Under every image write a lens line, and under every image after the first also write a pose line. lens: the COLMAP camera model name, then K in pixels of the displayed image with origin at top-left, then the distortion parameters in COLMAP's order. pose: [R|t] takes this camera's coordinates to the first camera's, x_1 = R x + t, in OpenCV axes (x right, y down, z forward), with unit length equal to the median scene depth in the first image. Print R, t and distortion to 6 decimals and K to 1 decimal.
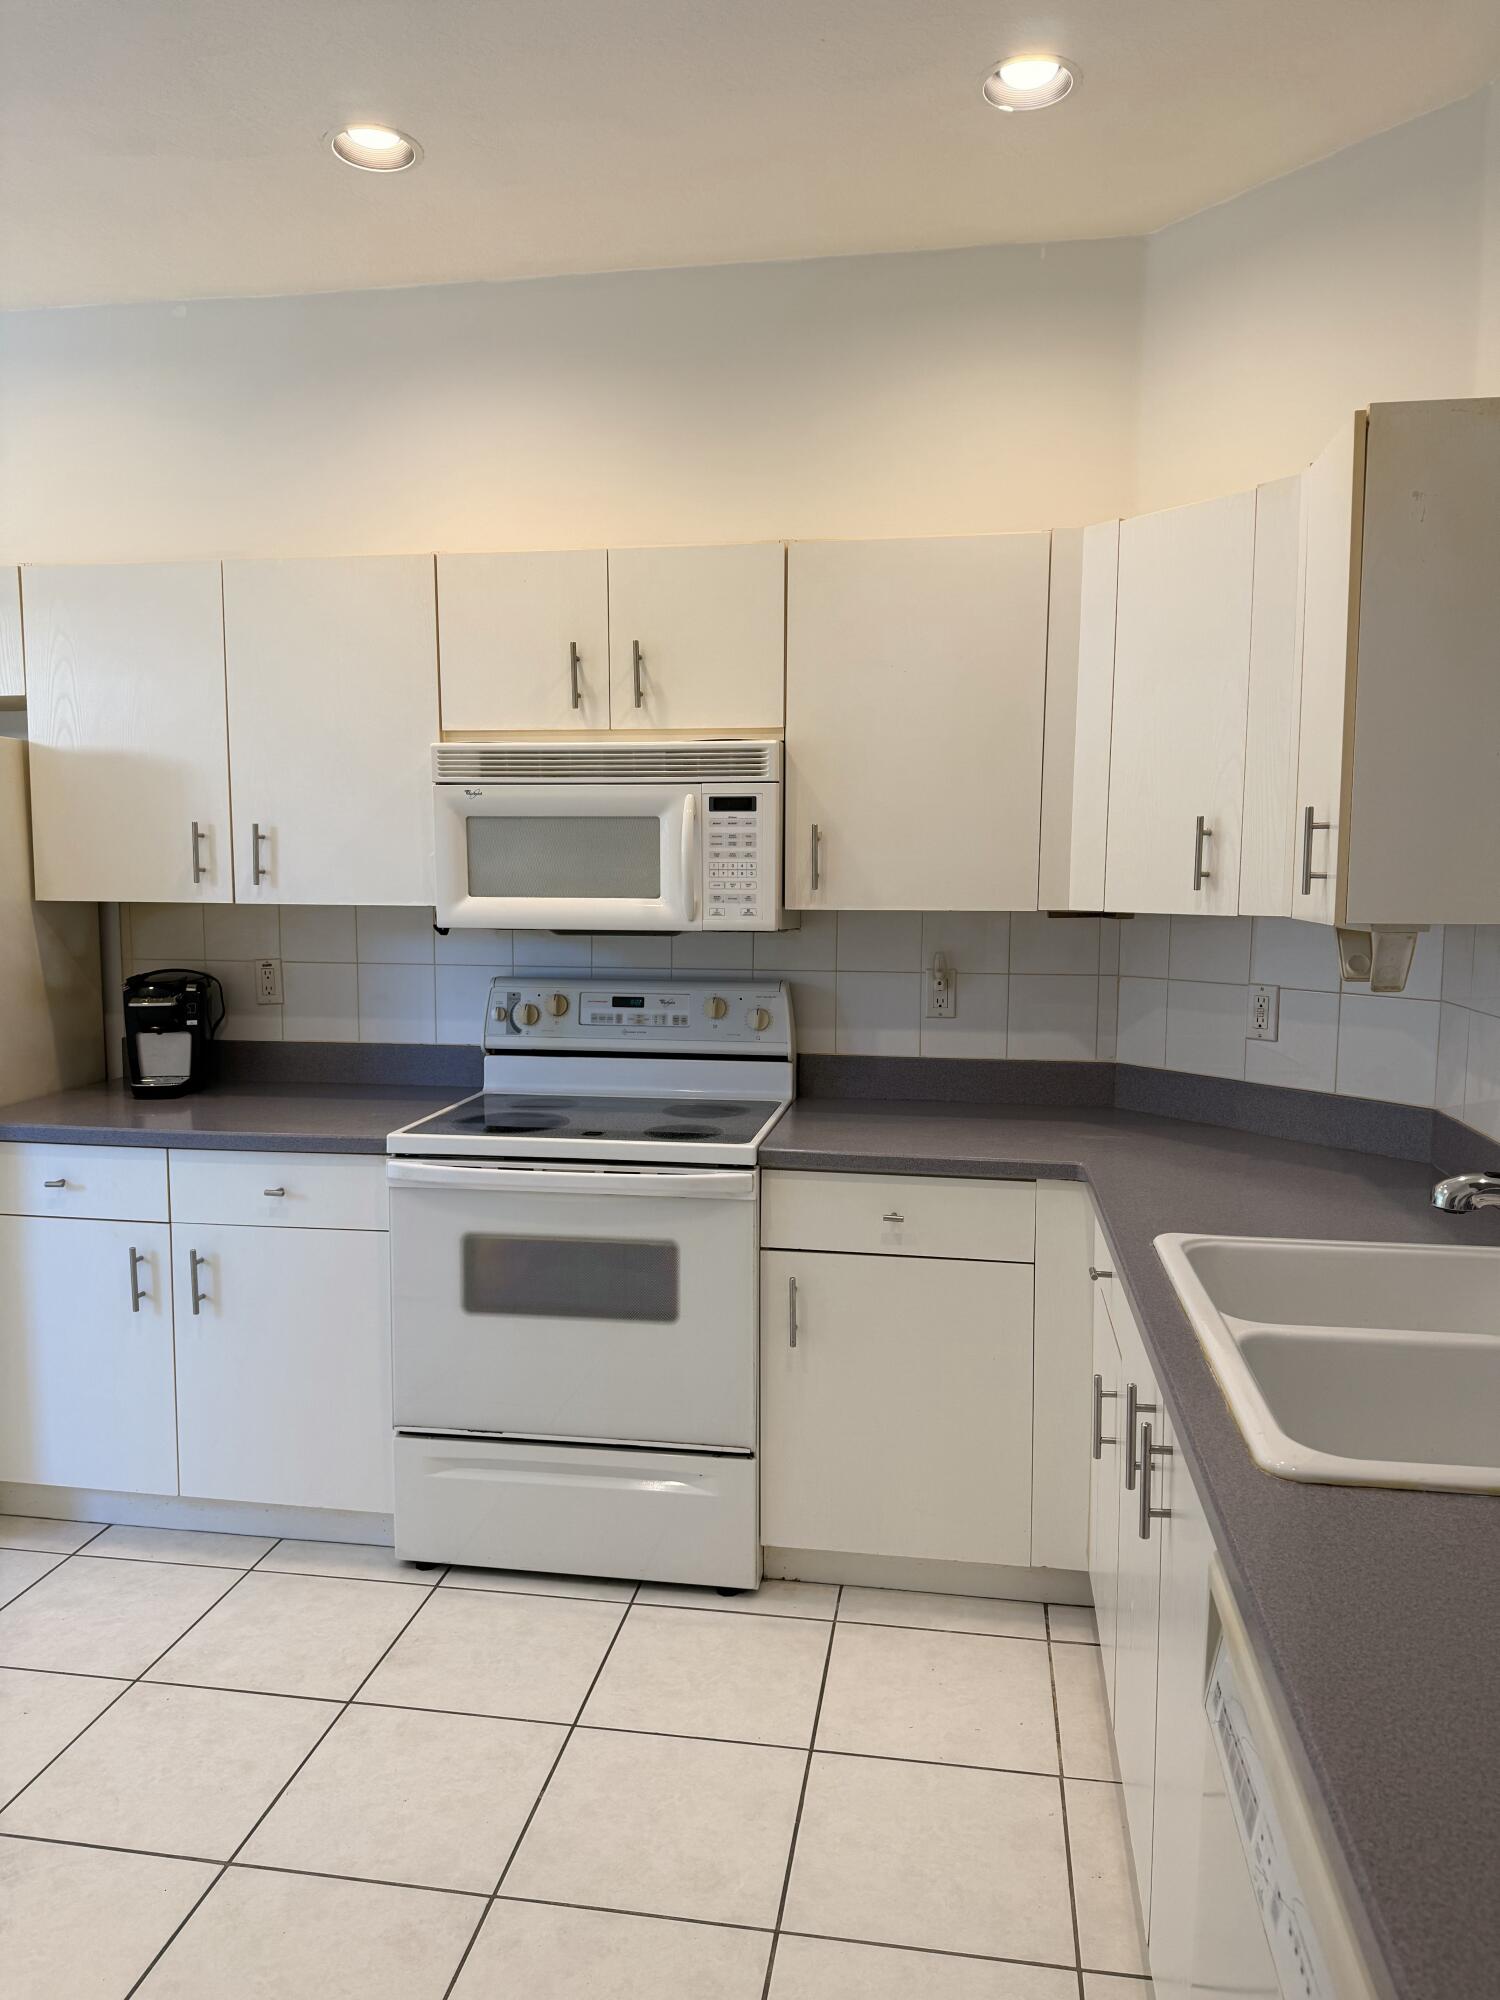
lens RADIAL K [[1387.4, 0, 754.1], [0, 1387.4, 1006.3], [0, 0, 1]] dist [0.110546, -0.201239]
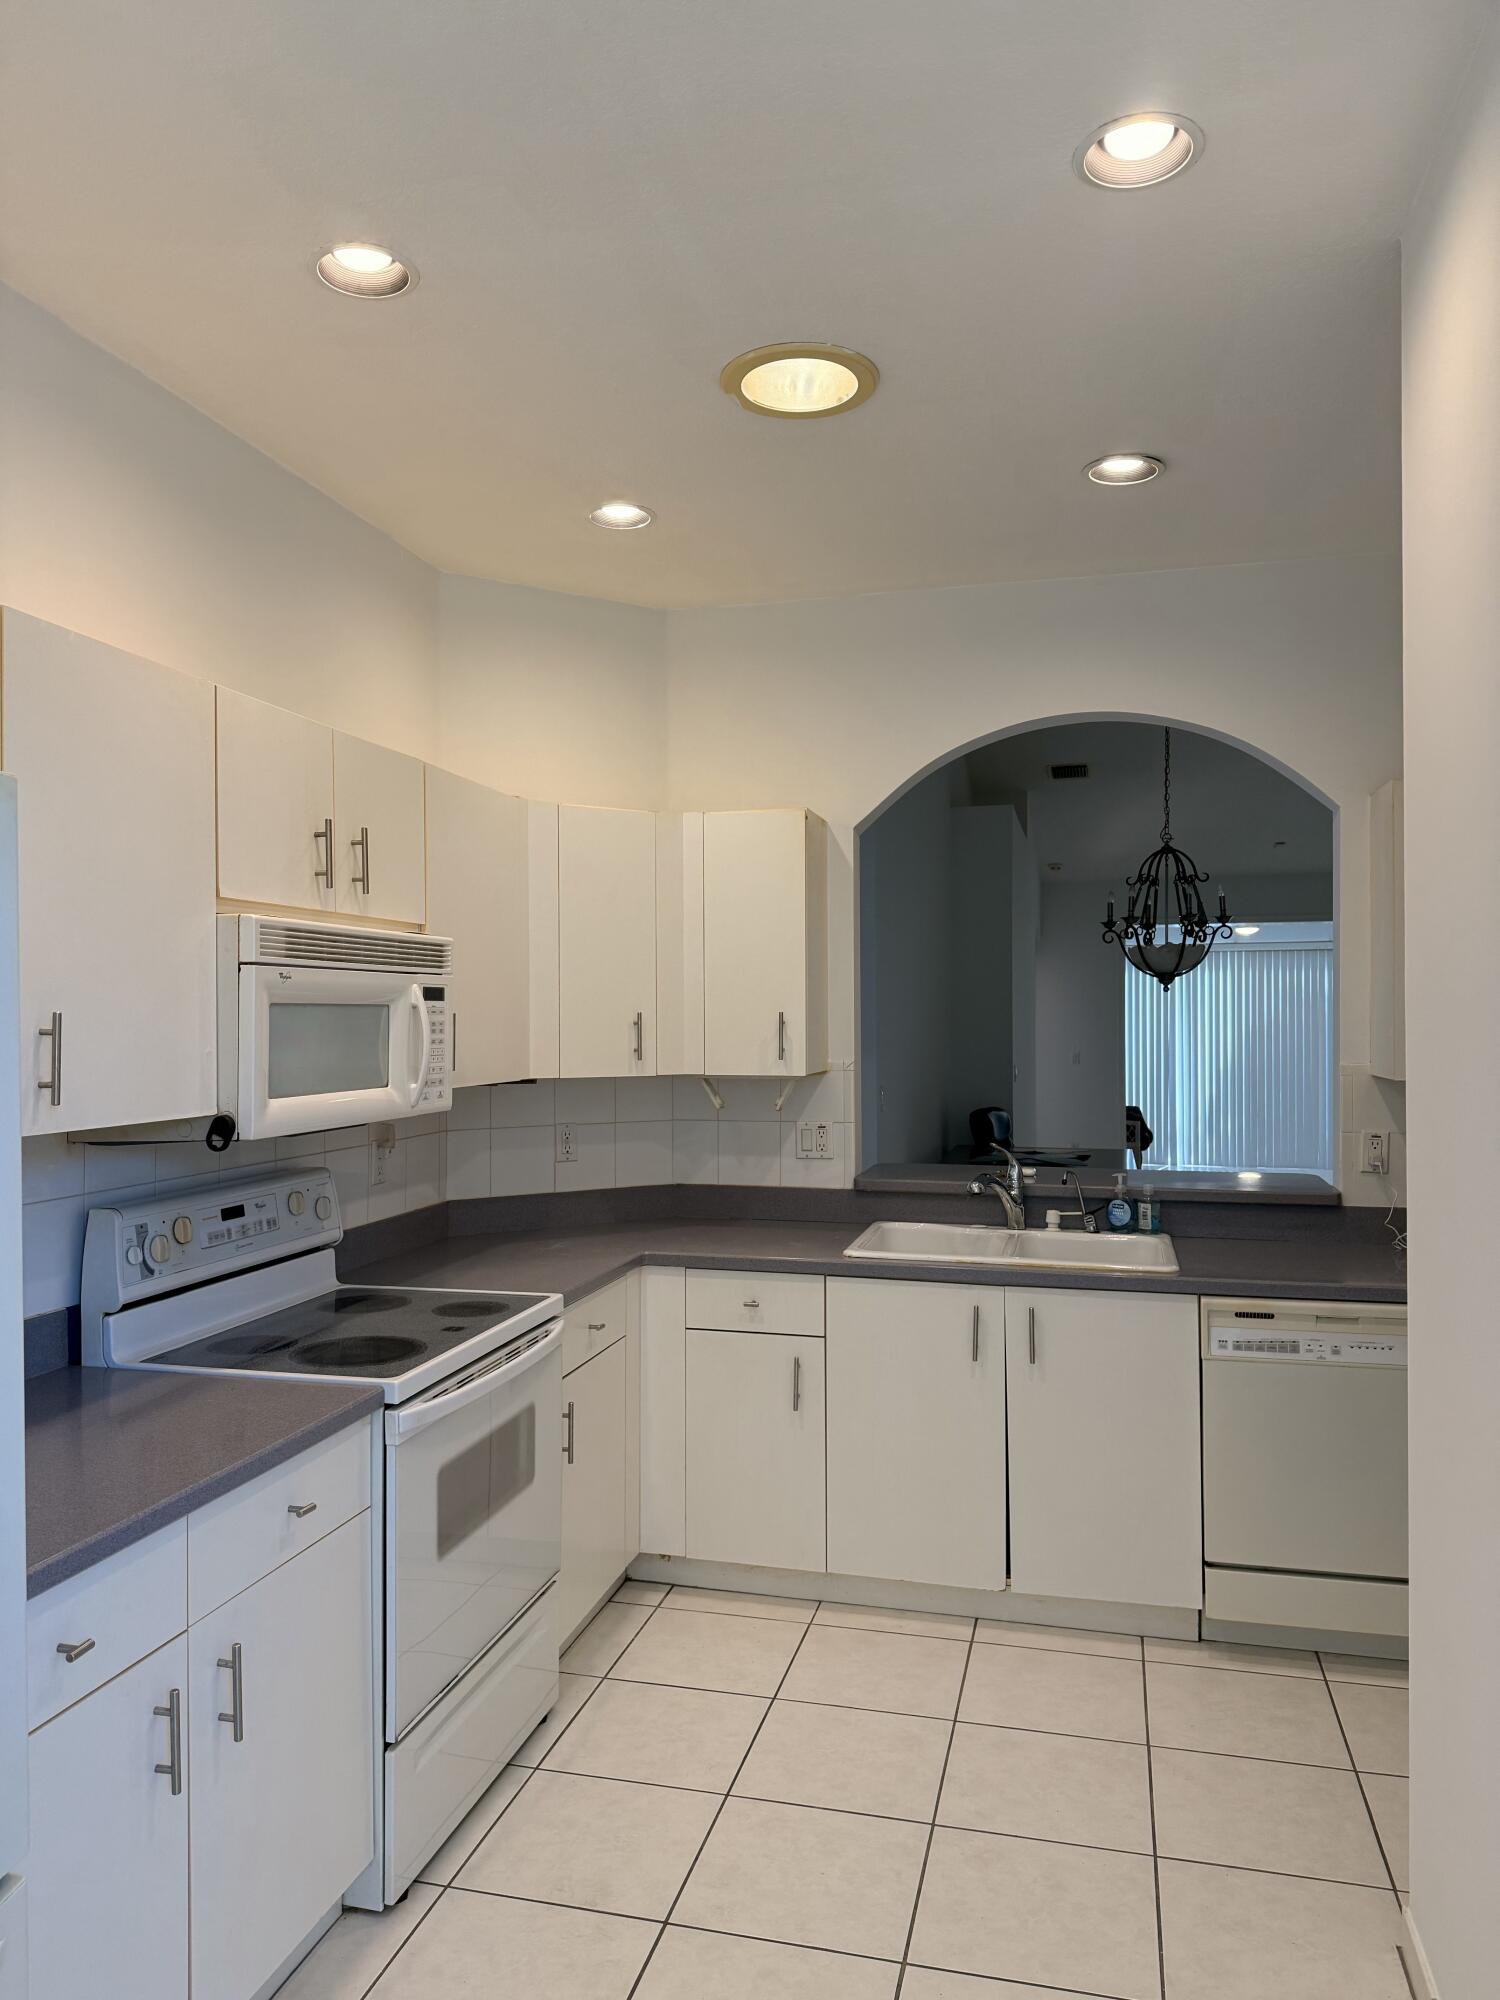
lens RADIAL K [[1387.4, 0, 754.1], [0, 1387.4, 1006.3], [0, 0, 1]] dist [0.110546, -0.201239]
pose [[0.080141, 0.004168, 0.996775, -1.028179], [0.101092, 0.994801, -0.012288, -0.095756], [-0.991644, 0.101751, 0.079303, 0.654098]]
